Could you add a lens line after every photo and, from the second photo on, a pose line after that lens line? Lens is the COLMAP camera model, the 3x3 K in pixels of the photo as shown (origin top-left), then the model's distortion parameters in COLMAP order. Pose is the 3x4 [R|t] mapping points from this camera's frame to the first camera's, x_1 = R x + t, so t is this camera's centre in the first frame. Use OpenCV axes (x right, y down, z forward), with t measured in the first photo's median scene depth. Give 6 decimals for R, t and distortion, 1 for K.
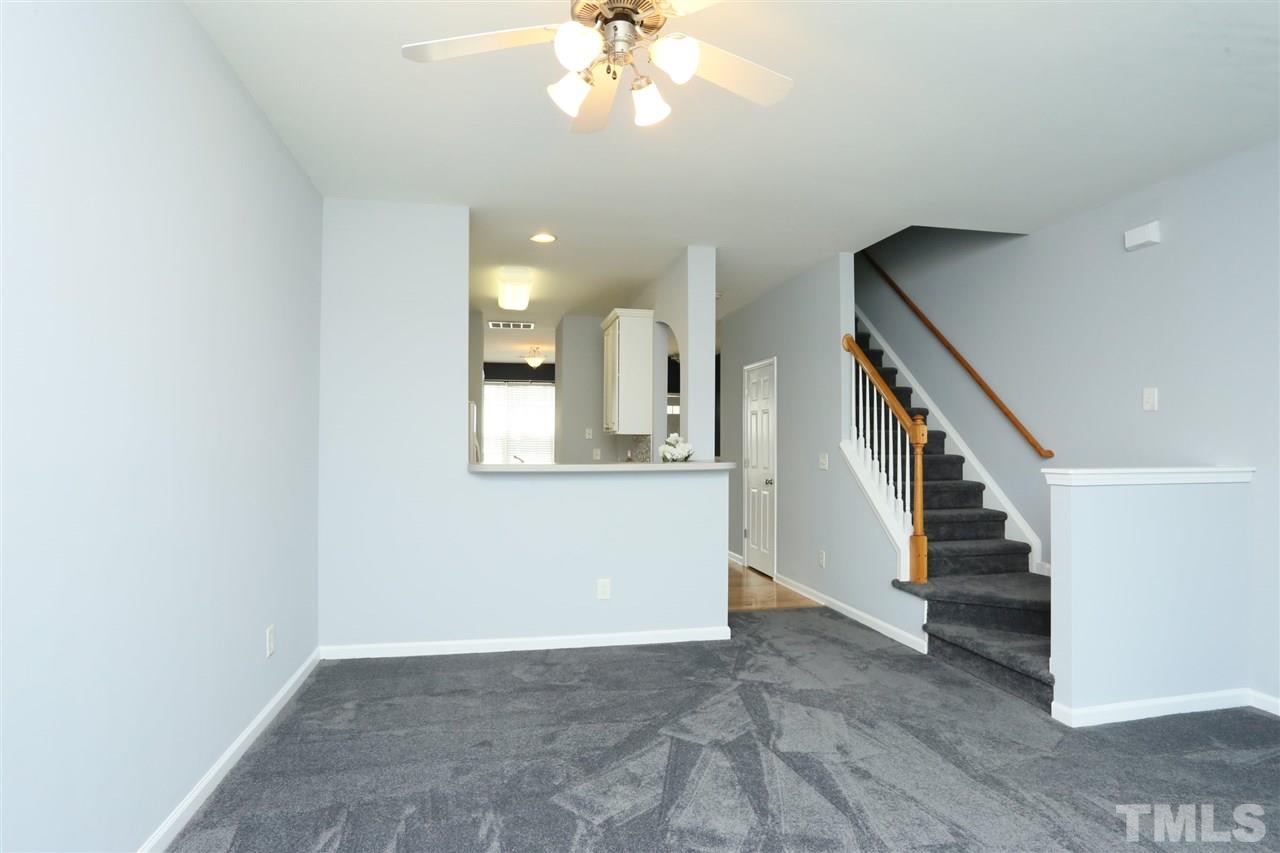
lens RADIAL K [[641.5, 0, 644.5], [0, 641.5, 435.5], [0, 0, 1]] dist [-0.033087, 0.005807]
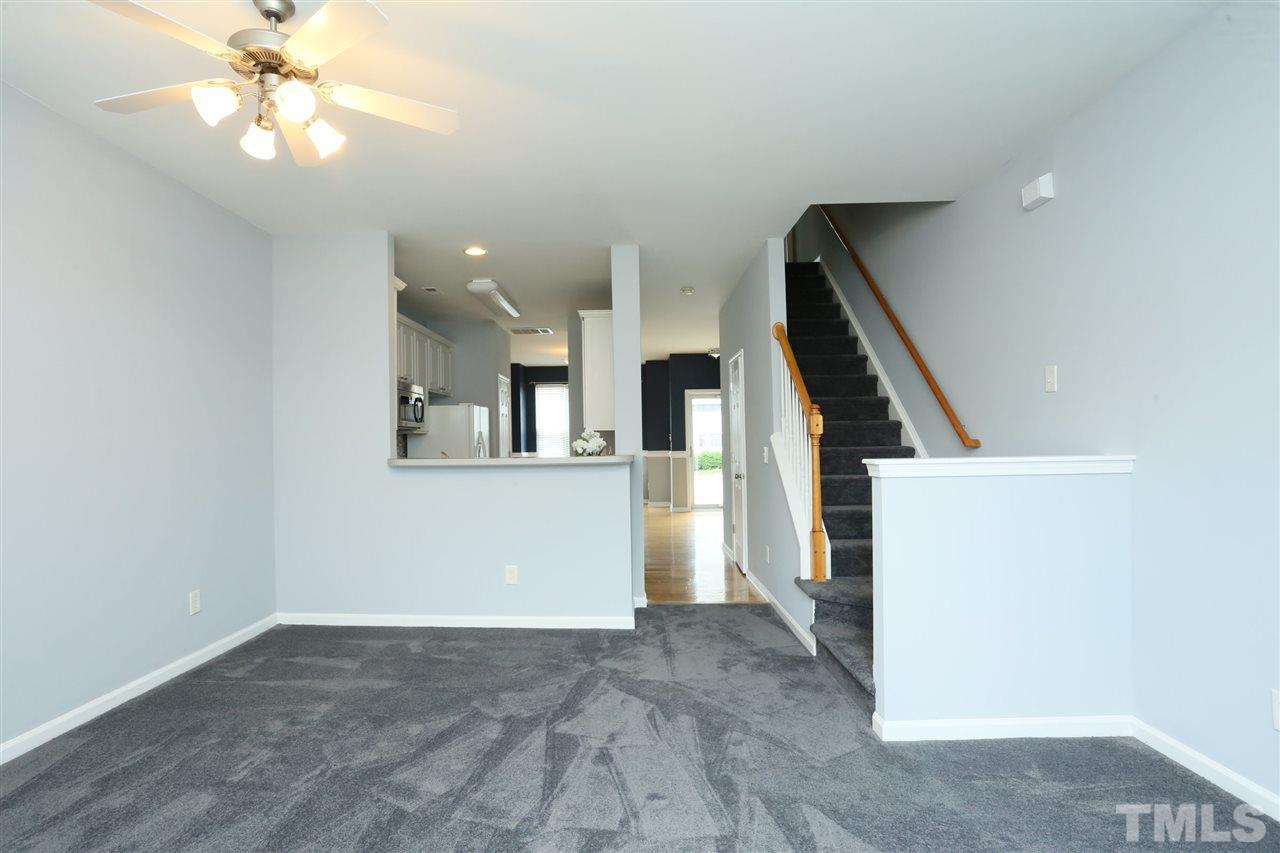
lens RADIAL K [[641.5, 0, 650.2], [0, 641.5, 427.4], [0, 0, 1]] dist [-0.033087, 0.005807]
pose [[0.968453, -0.020428, -0.248356, 0.496141], [0.018457, 0.999777, -0.010259, 0.009046], [0.248511, 0.005351, 0.968614, 0.018064]]
